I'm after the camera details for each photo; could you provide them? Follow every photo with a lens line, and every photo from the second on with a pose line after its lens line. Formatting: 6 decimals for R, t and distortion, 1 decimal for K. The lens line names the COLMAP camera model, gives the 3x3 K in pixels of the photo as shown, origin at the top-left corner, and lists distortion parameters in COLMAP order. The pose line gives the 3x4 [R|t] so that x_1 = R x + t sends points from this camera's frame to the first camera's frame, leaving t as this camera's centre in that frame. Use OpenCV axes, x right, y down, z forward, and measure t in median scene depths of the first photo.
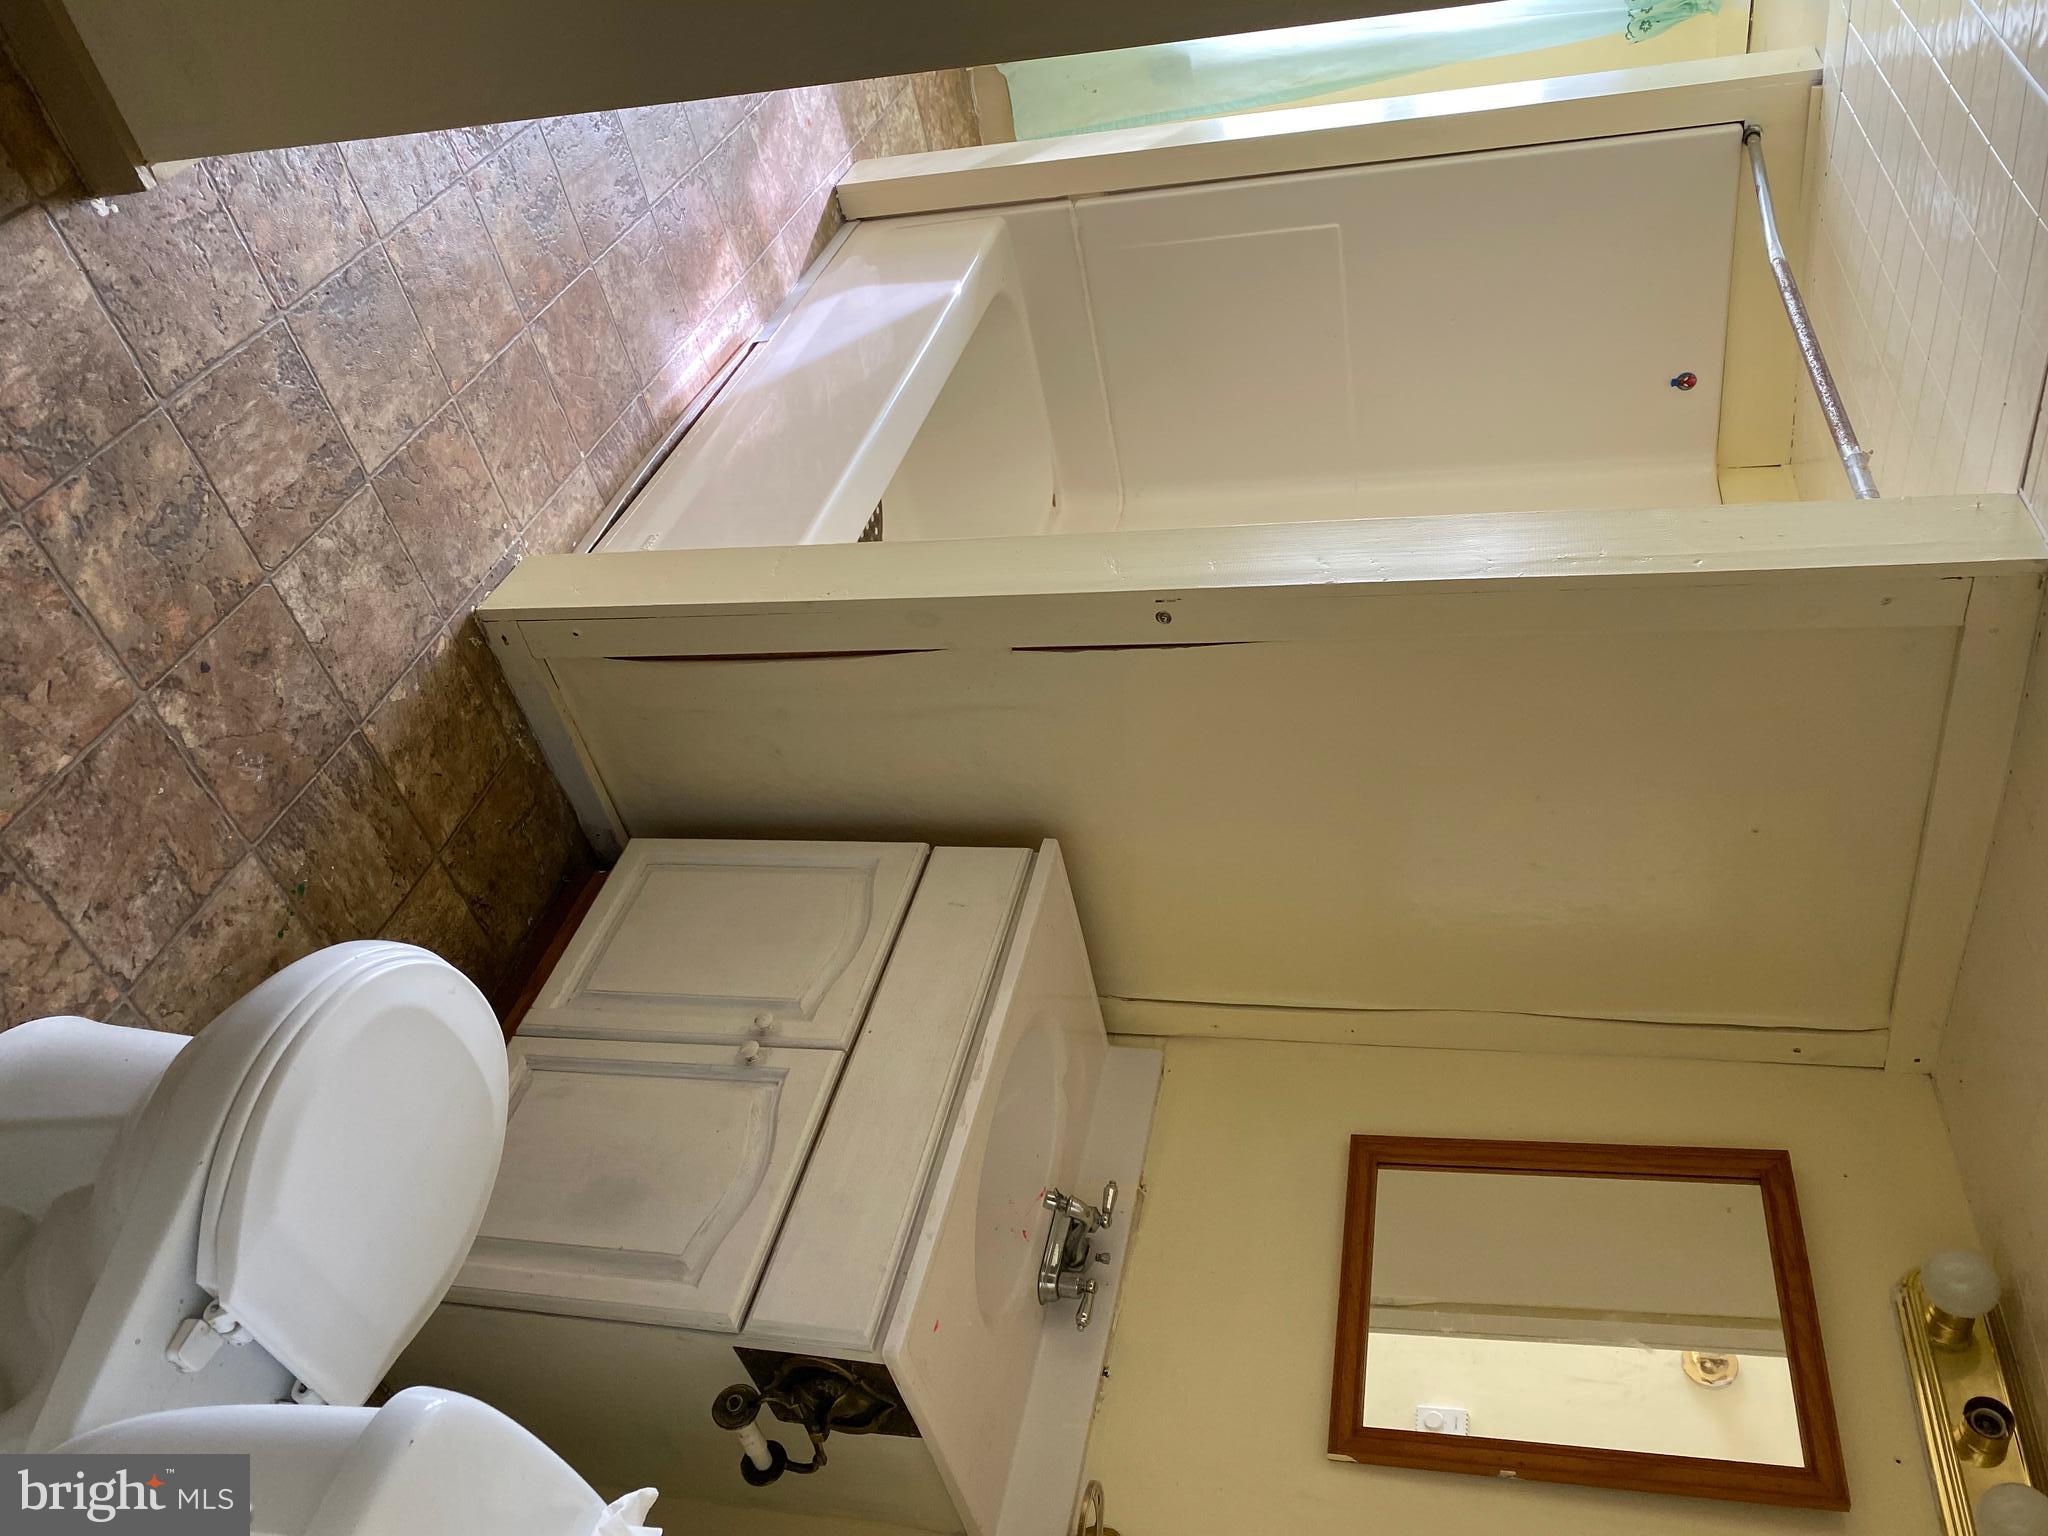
lens RADIAL K [[1559.5, 0, 1027.7], [0, 1559.5, 757.4], [0, 0, 1]] dist [0.018909, -0.007387]
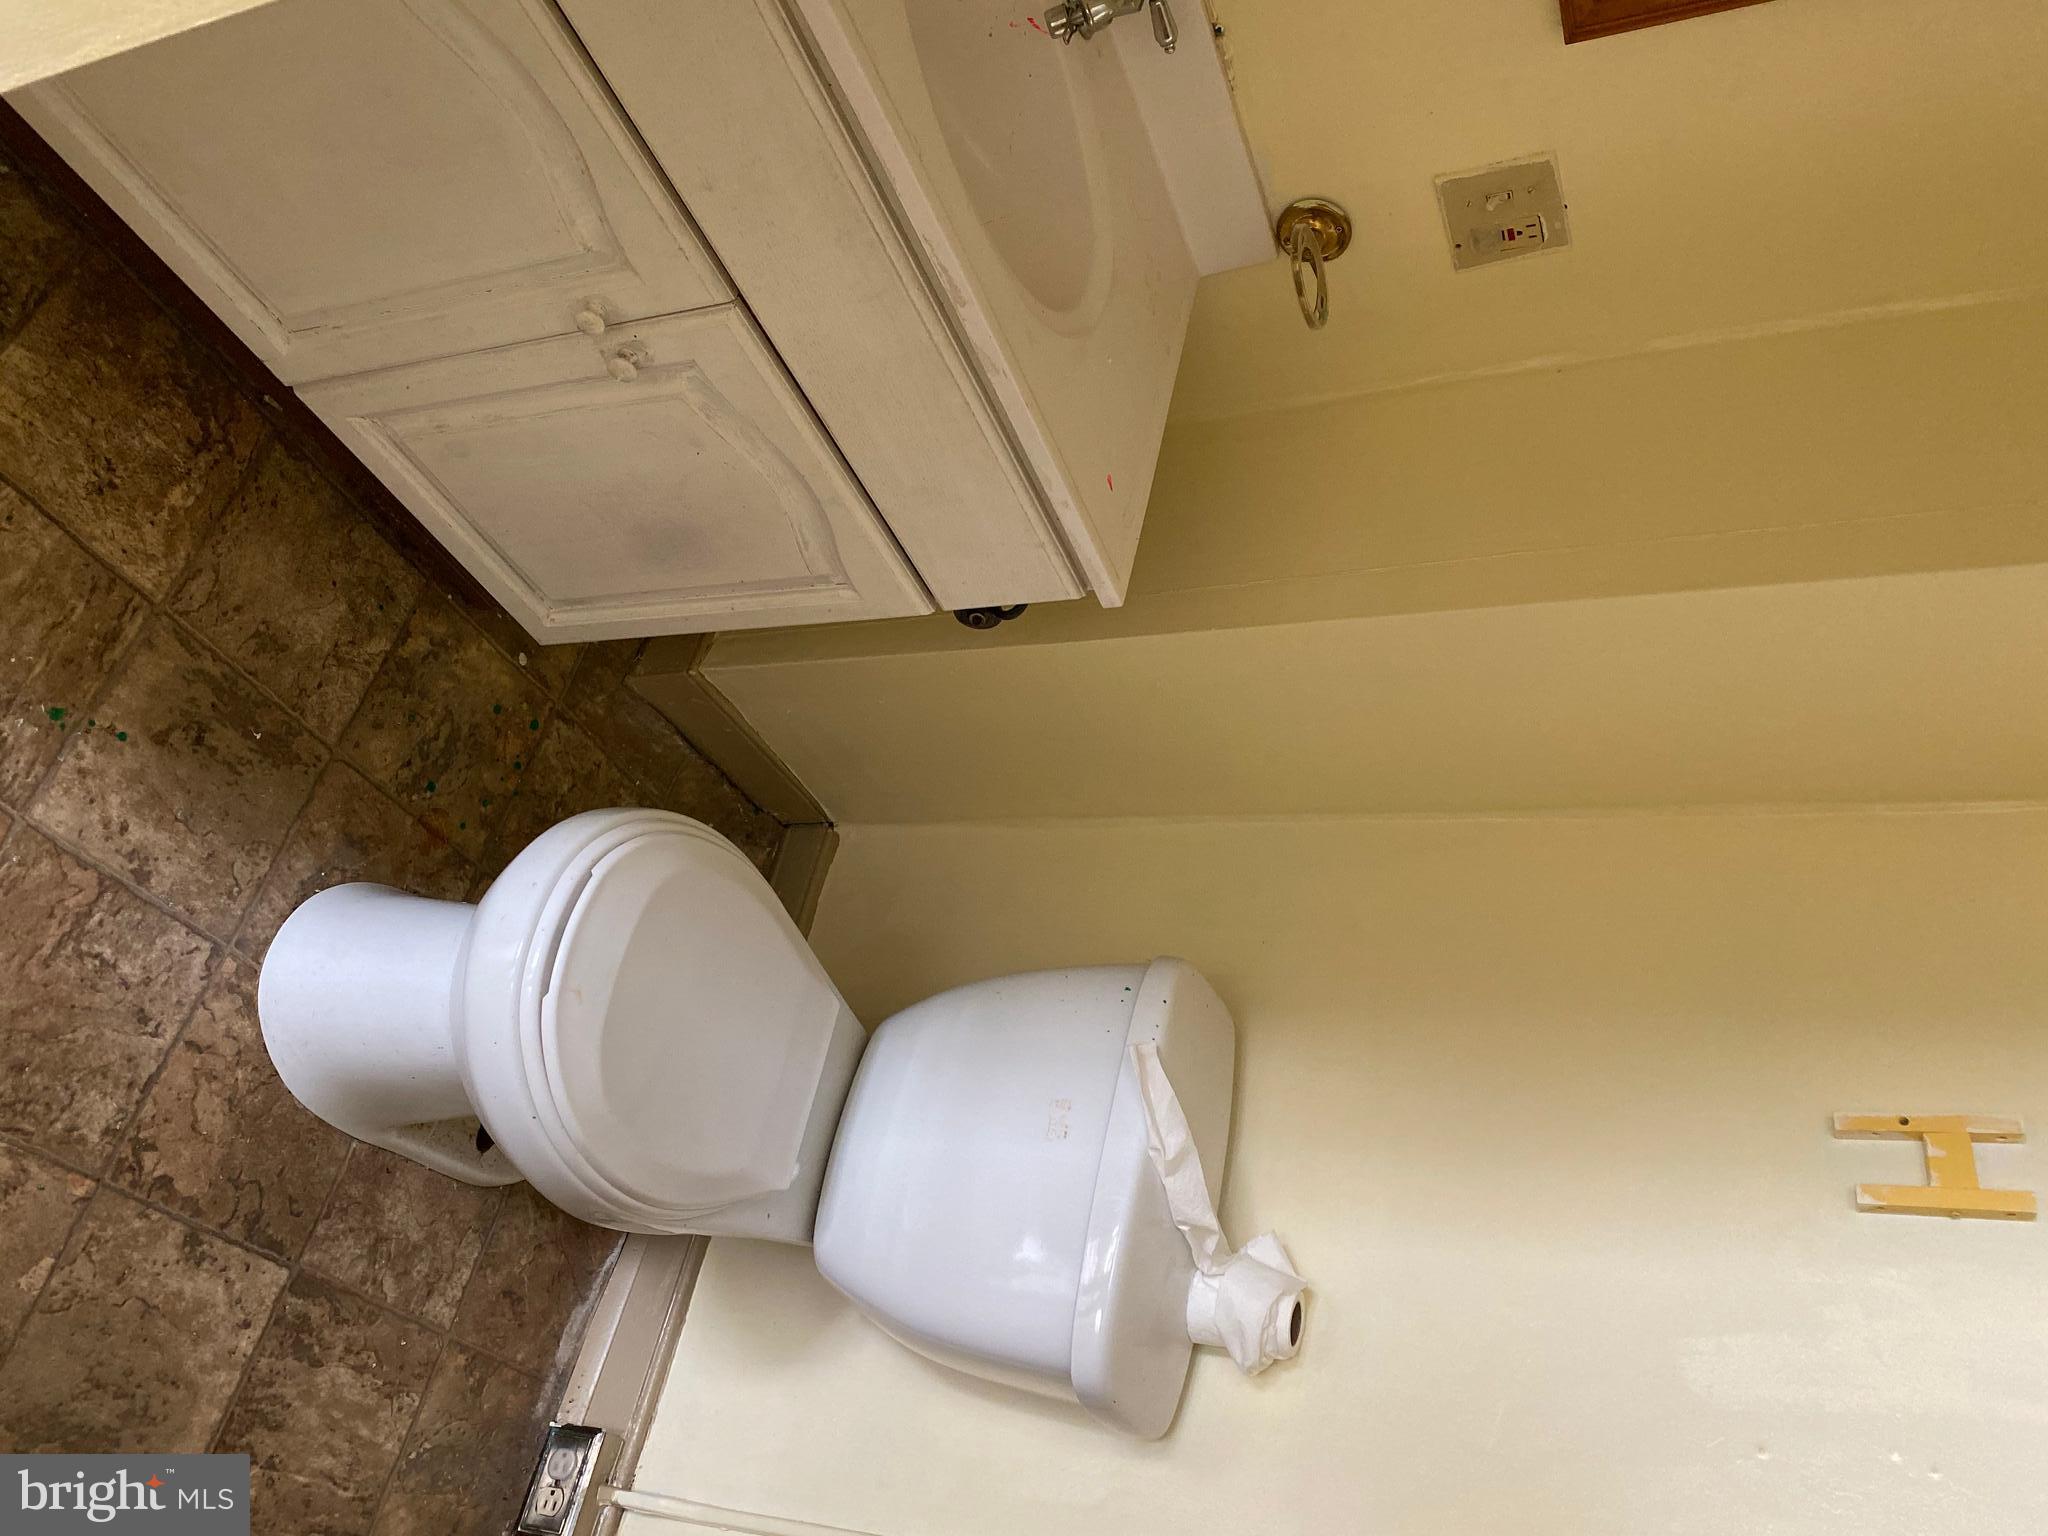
lens RADIAL K [[1559.5, 0, 1027.7], [0, 1559.5, 757.4], [0, 0, 1]] dist [0.018909, -0.007387]
pose [[0.834218, -0.310470, -0.455730, 0.241473], [0.378559, -0.278498, 0.882685, -0.425870], [-0.400967, -0.908872, -0.114797, 1.002006]]
